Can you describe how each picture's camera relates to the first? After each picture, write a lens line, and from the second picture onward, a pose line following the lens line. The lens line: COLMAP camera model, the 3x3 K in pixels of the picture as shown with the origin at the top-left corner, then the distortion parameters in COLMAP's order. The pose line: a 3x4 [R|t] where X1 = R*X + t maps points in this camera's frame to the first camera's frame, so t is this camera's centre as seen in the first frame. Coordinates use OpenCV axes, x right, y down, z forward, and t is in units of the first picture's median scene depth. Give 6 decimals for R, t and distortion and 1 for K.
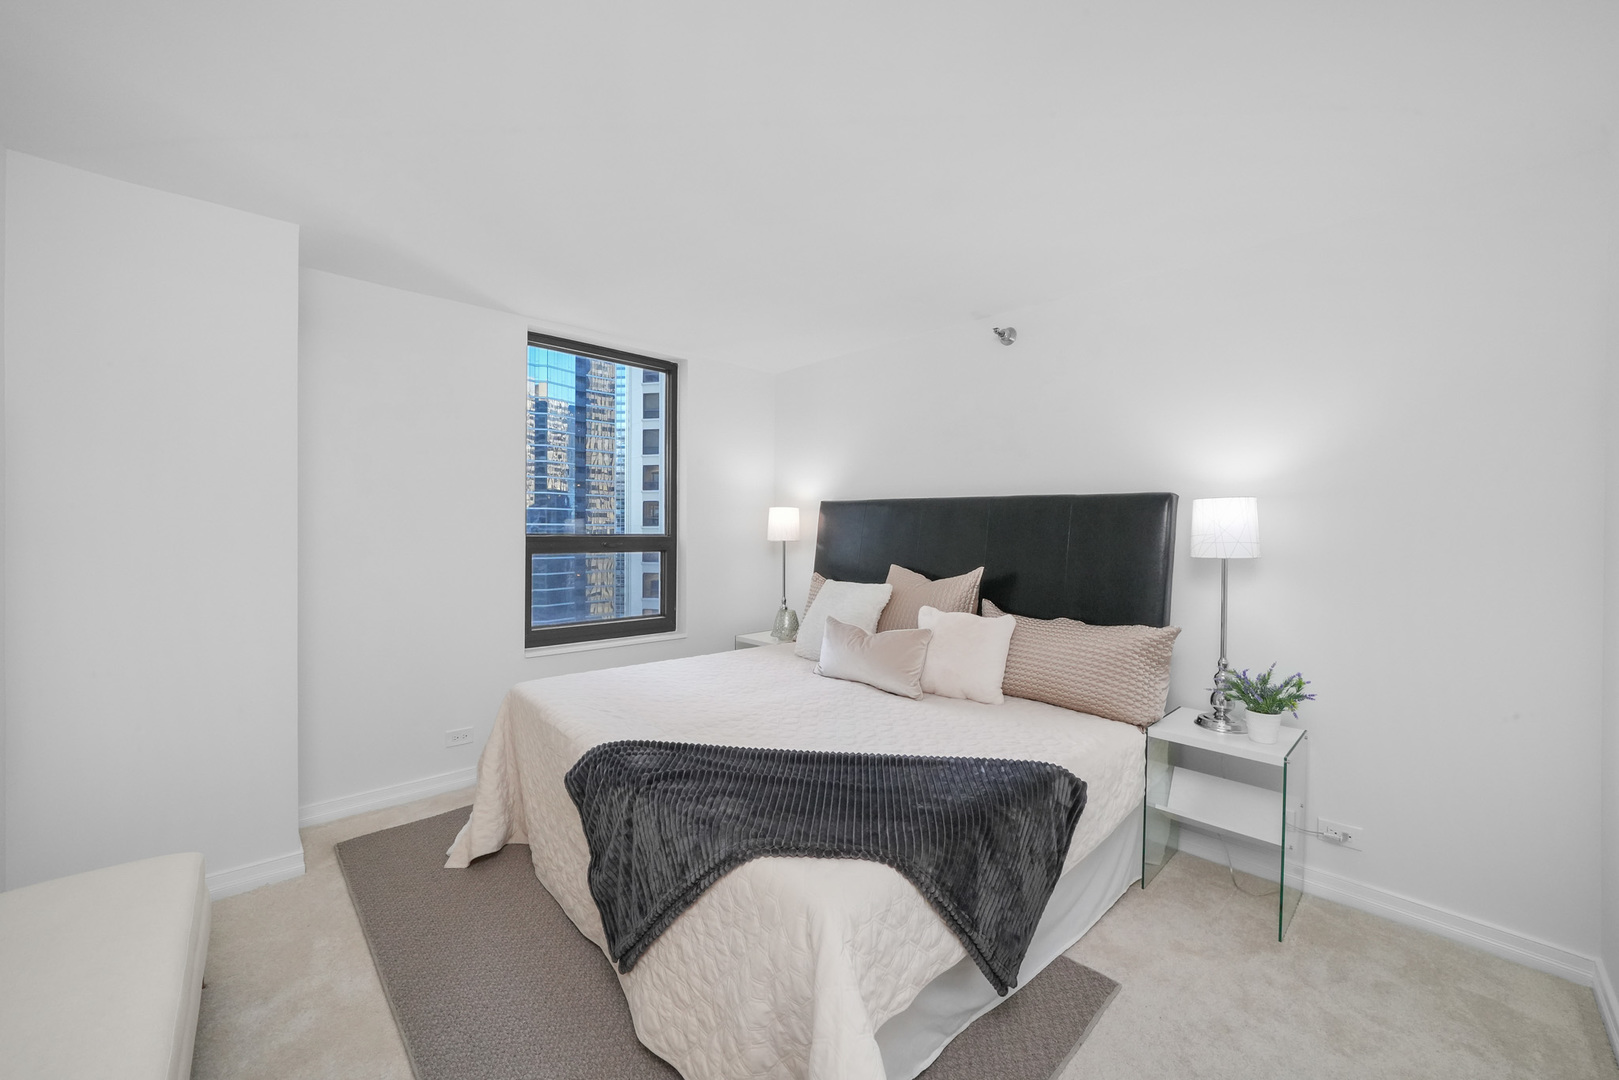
lens RADIAL K [[606.6, 0, 809.5], [0, 606.6, 540.0], [0, 0, 1]] dist [-0.004360, -0.000019]
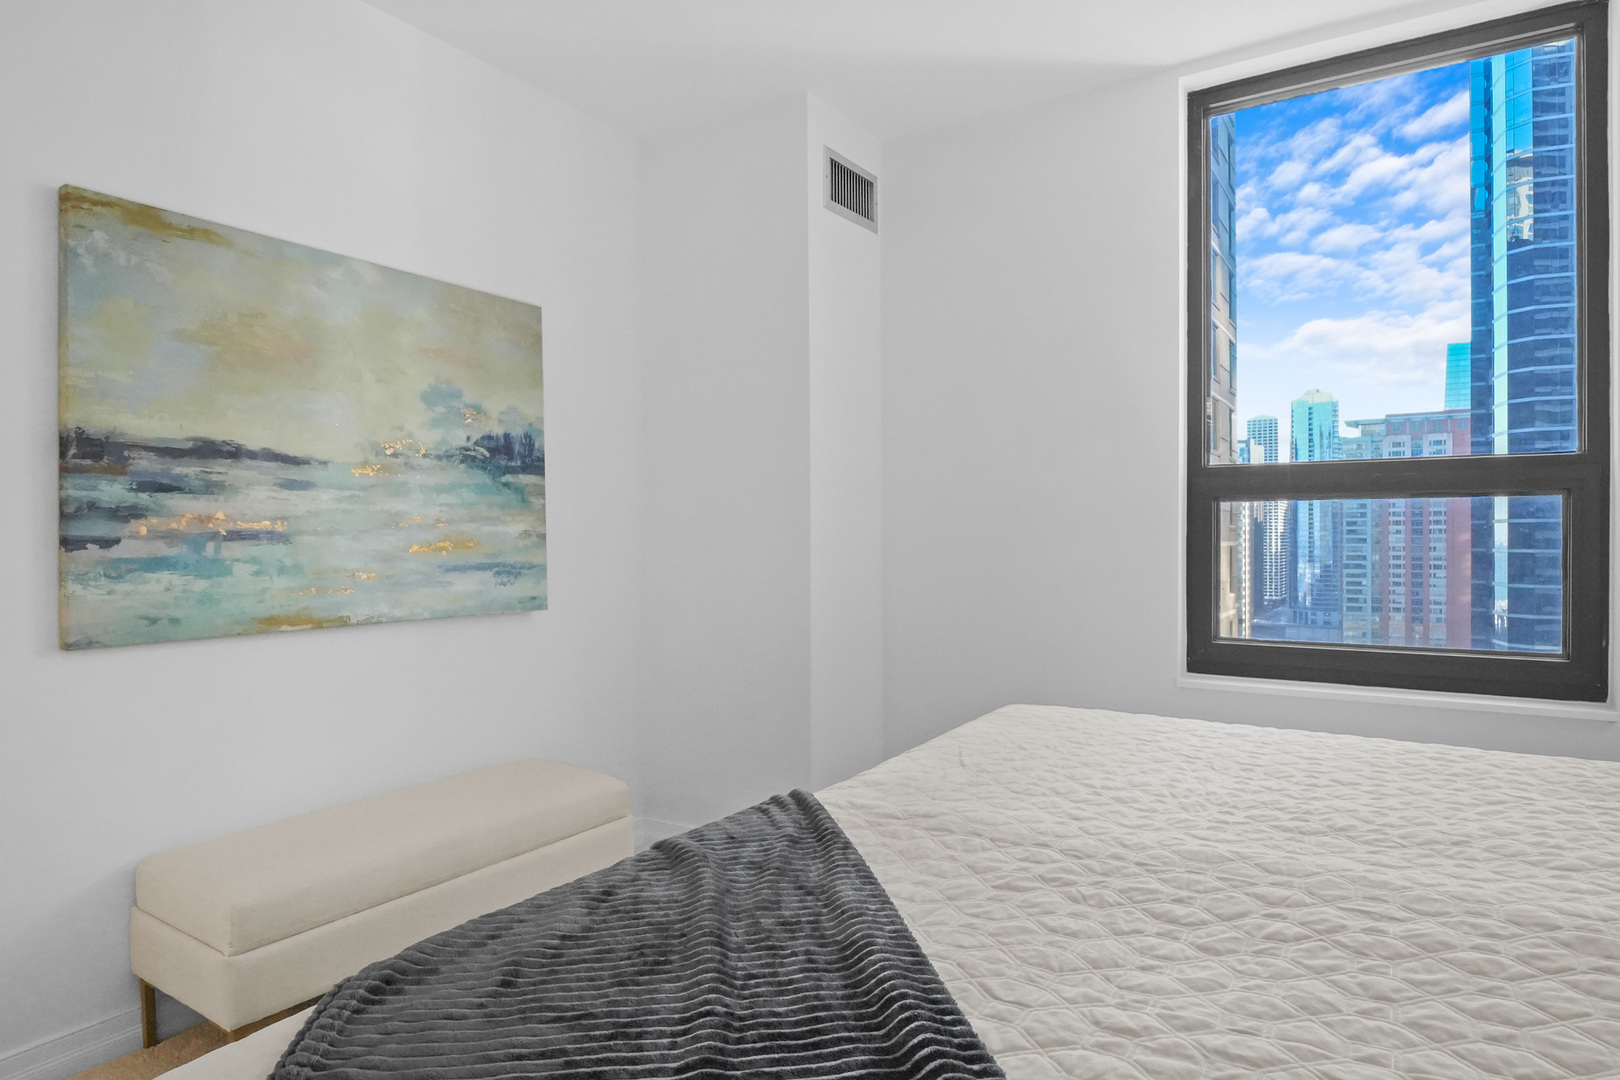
lens RADIAL K [[962.7, 0, 801.4], [0, 962.7, 536.7], [0, 0, 1]] dist [-0.006880, -0.001220]
pose [[0.240220, -0.008066, -0.970685, 0.377936], [-0.005993, 0.999934, -0.009792, 0.089125], [0.970700, 0.008170, 0.240156, 0.596803]]
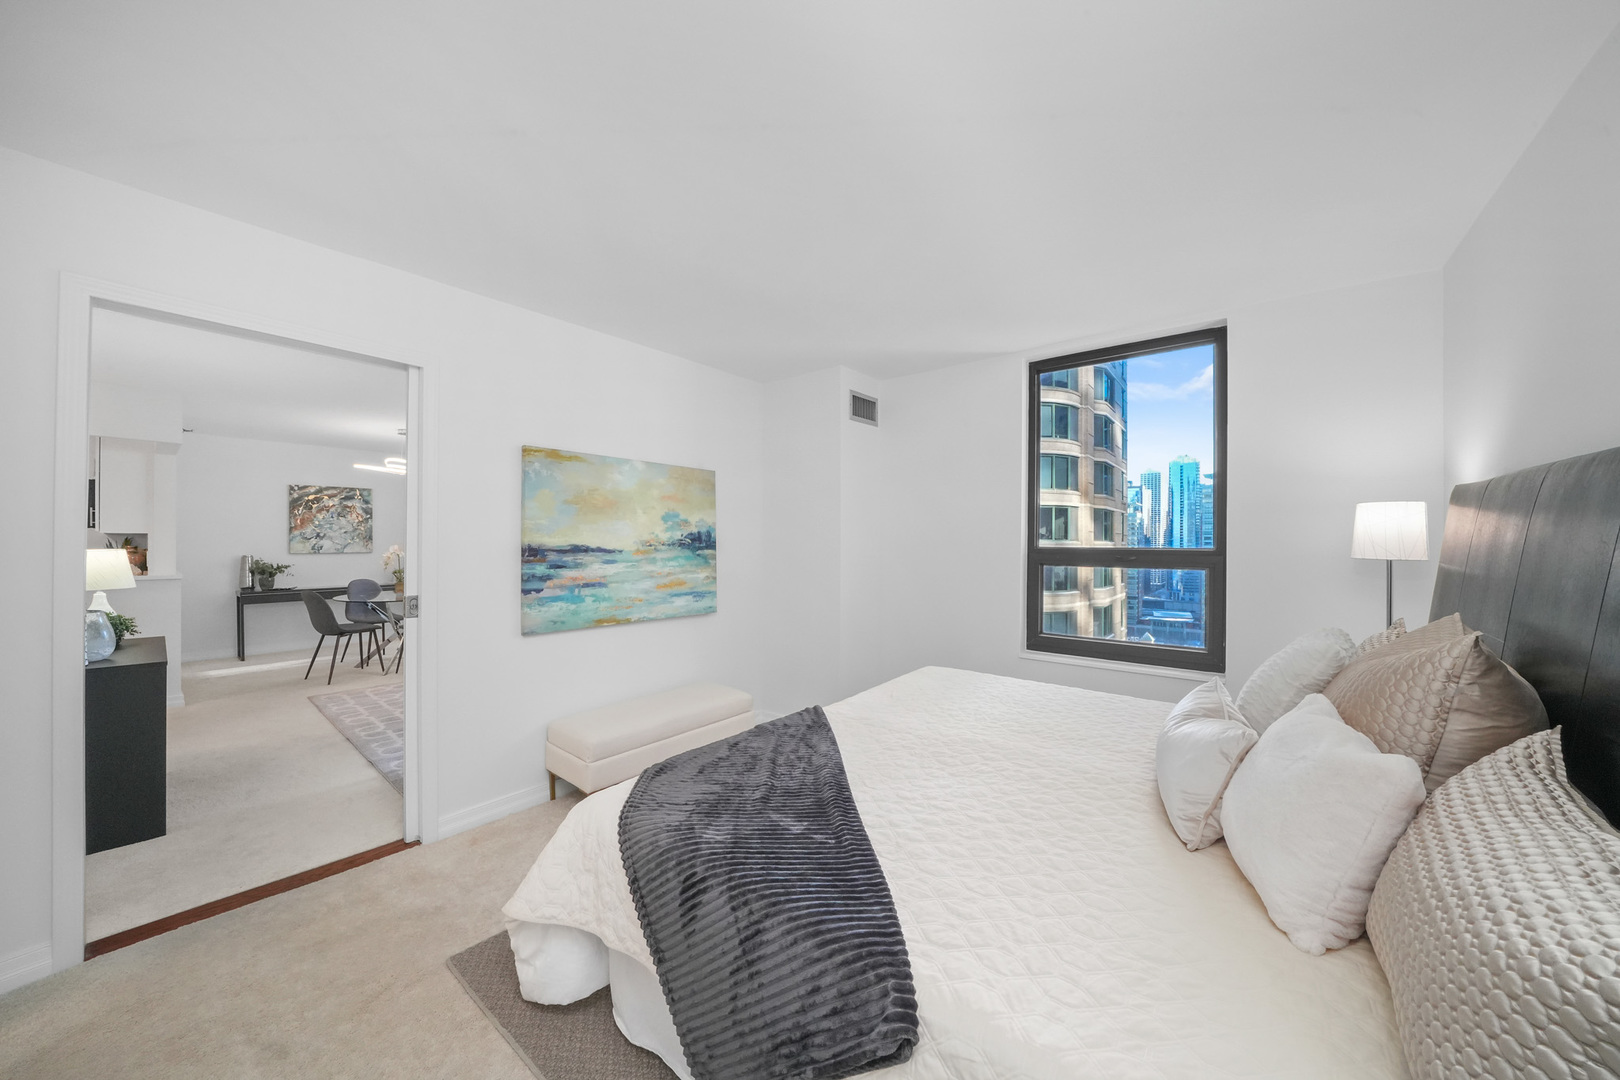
lens RADIAL K [[566.5, 0, 807.4], [0, 566.5, 542.8], [0, 0, 1]] dist [-0.020589, -0.000032]
pose [[0.139692, -0.004496, -0.990185, 0.652534], [-0.016613, 0.999838, -0.006884, -0.003366], [0.990056, 0.017411, 0.139595, 0.603581]]
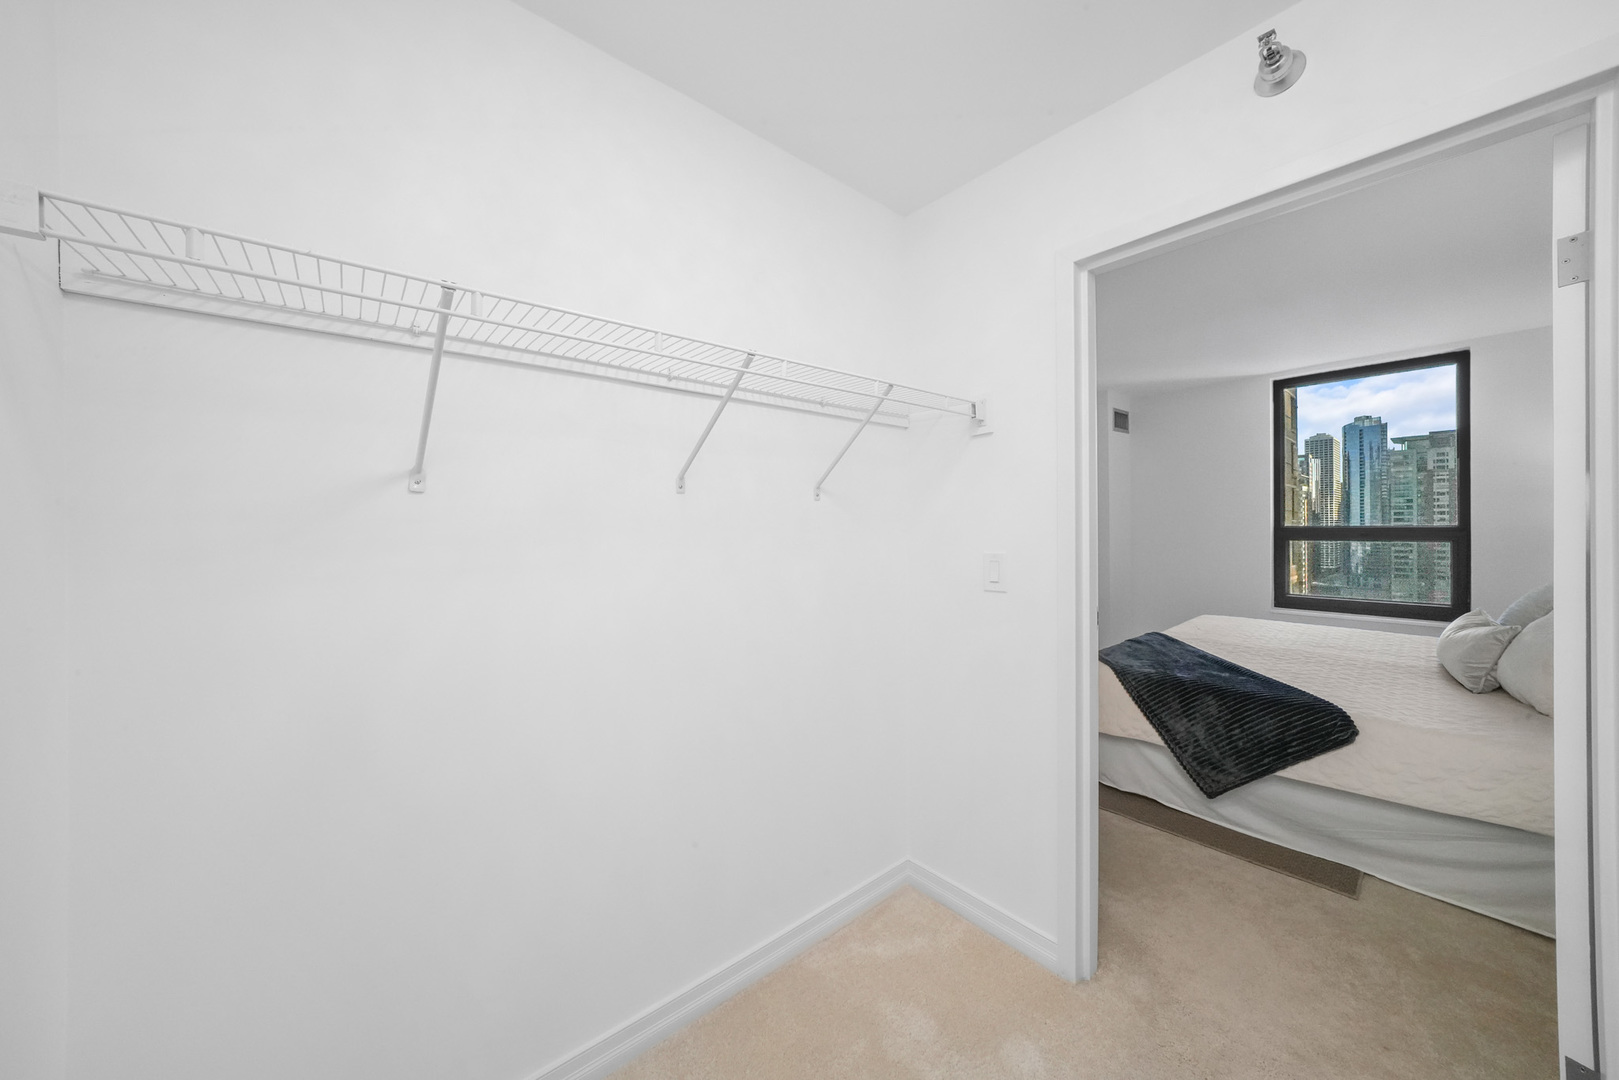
lens RADIAL K [[568.5, 0, 806.7], [0, 568.5, 523.2], [0, 0, 1]] dist [0.000223, -0.000006]
pose [[-0.044190, -0.009741, -0.998976, 1.183952], [-0.005275, 0.999941, -0.009517, 0.003606], [0.999009, 0.004849, -0.044239, -0.038034]]
